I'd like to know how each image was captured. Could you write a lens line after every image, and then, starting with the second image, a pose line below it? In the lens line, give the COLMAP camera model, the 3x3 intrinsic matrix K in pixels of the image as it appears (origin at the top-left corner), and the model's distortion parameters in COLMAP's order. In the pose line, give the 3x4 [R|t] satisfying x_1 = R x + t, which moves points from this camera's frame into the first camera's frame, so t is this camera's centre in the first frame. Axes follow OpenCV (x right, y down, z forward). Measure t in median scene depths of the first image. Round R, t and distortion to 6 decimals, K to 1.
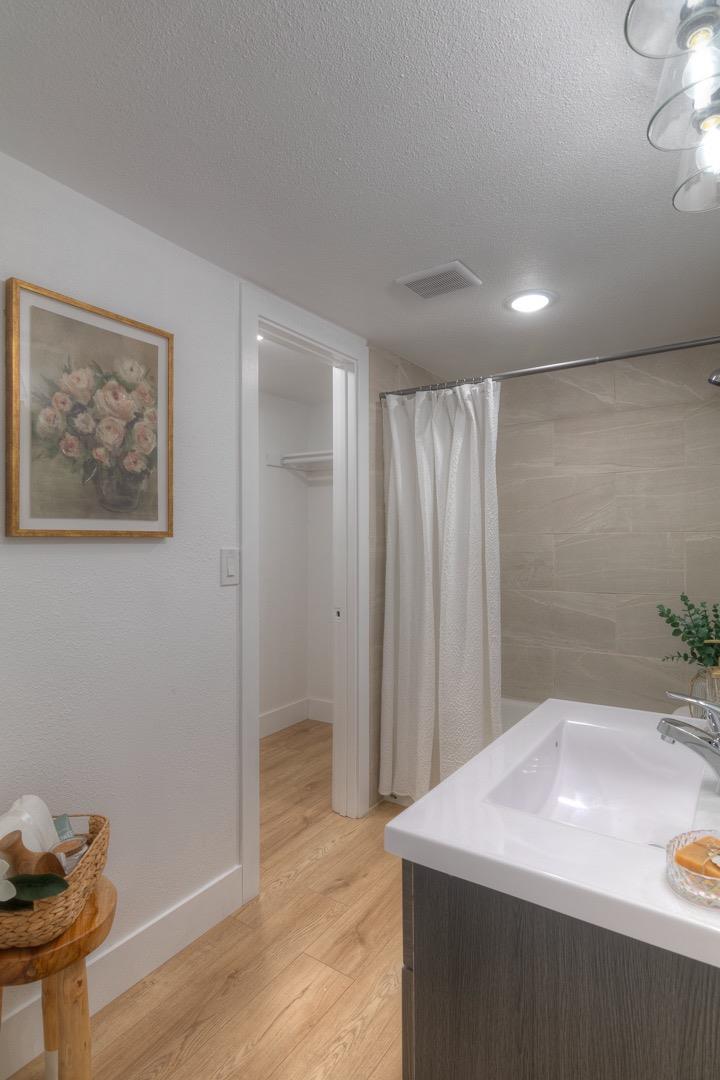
lens RADIAL K [[567.7, 0, 351.4], [0, 567.7, 539.9], [0, 0, 1]] dist [0.001870, -0.000540]
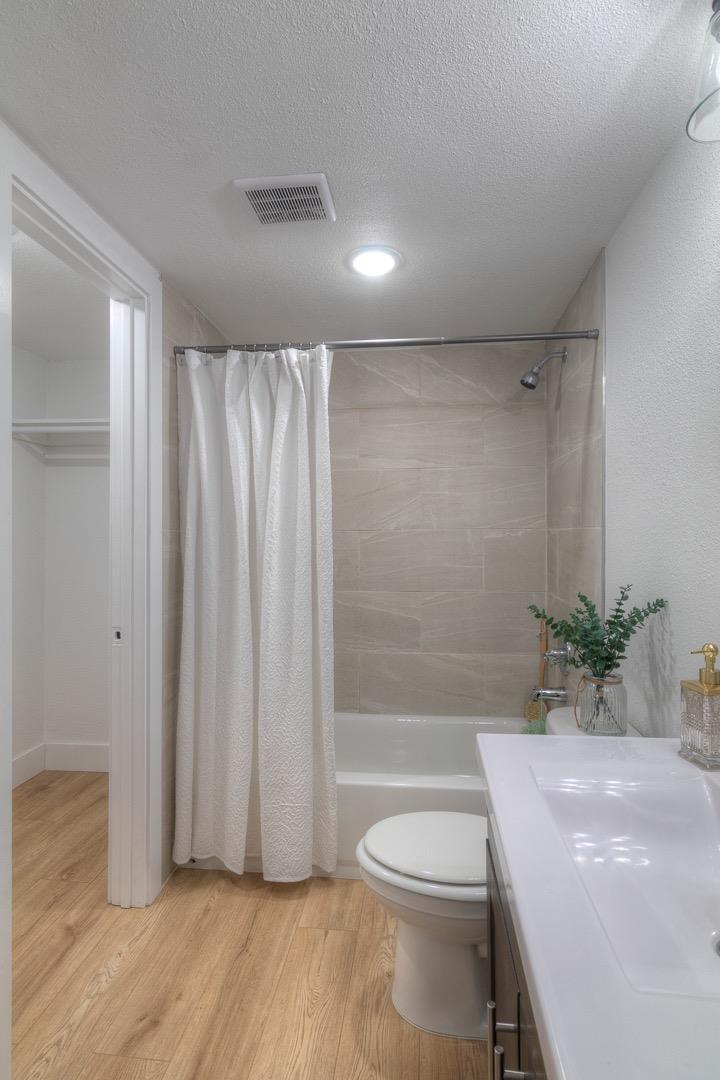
lens RADIAL K [[567.7, 0, 370.5], [0, 567.7, 539.1], [0, 0, 1]] dist [0.001870, -0.000540]
pose [[0.882465, 0.002551, 0.470370, -0.082626], [-0.003345, 0.999994, 0.000853, 0.003899], [-0.470365, -0.002326, 0.882469, 0.197341]]
